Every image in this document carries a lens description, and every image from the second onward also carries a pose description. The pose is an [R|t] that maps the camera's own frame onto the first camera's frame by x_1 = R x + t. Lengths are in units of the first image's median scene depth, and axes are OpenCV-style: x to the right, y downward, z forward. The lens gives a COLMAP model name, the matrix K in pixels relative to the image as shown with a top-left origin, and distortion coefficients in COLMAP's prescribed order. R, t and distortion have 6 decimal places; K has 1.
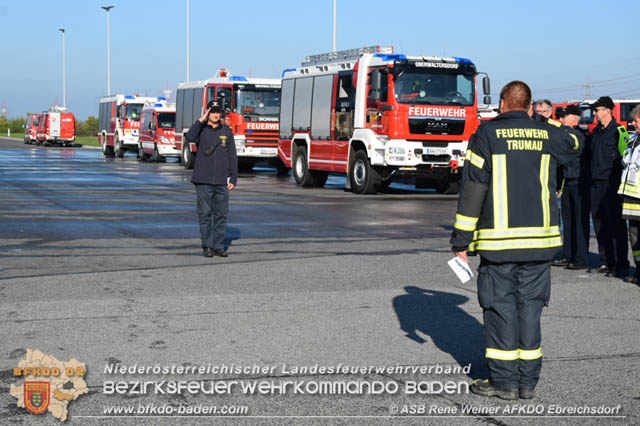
lens RADIAL K [[1180.3, 0, 320.0], [0, 1180.3, 213.0], [0, 0, 1]] dist [0.004651, -0.083656]
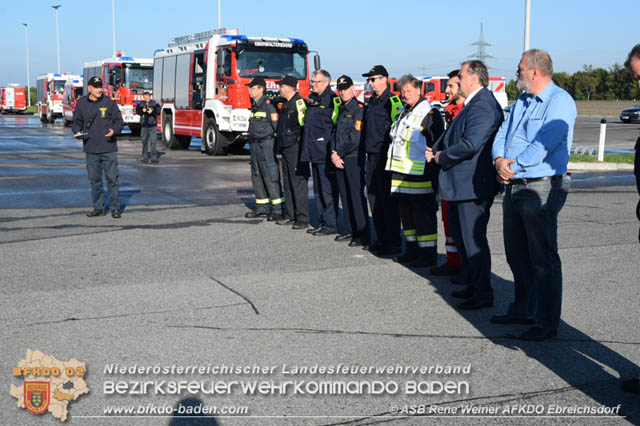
lens RADIAL K [[871.4, 0, 320.0], [0, 871.4, 213.0], [0, 0, 1]] dist [0.010412, 0.015485]
pose [[0.994141, -0.021020, 0.106025, 0.046656], [0.014742, 0.998110, 0.059656, -0.008721], [-0.107079, -0.057744, 0.992572, 0.118496]]
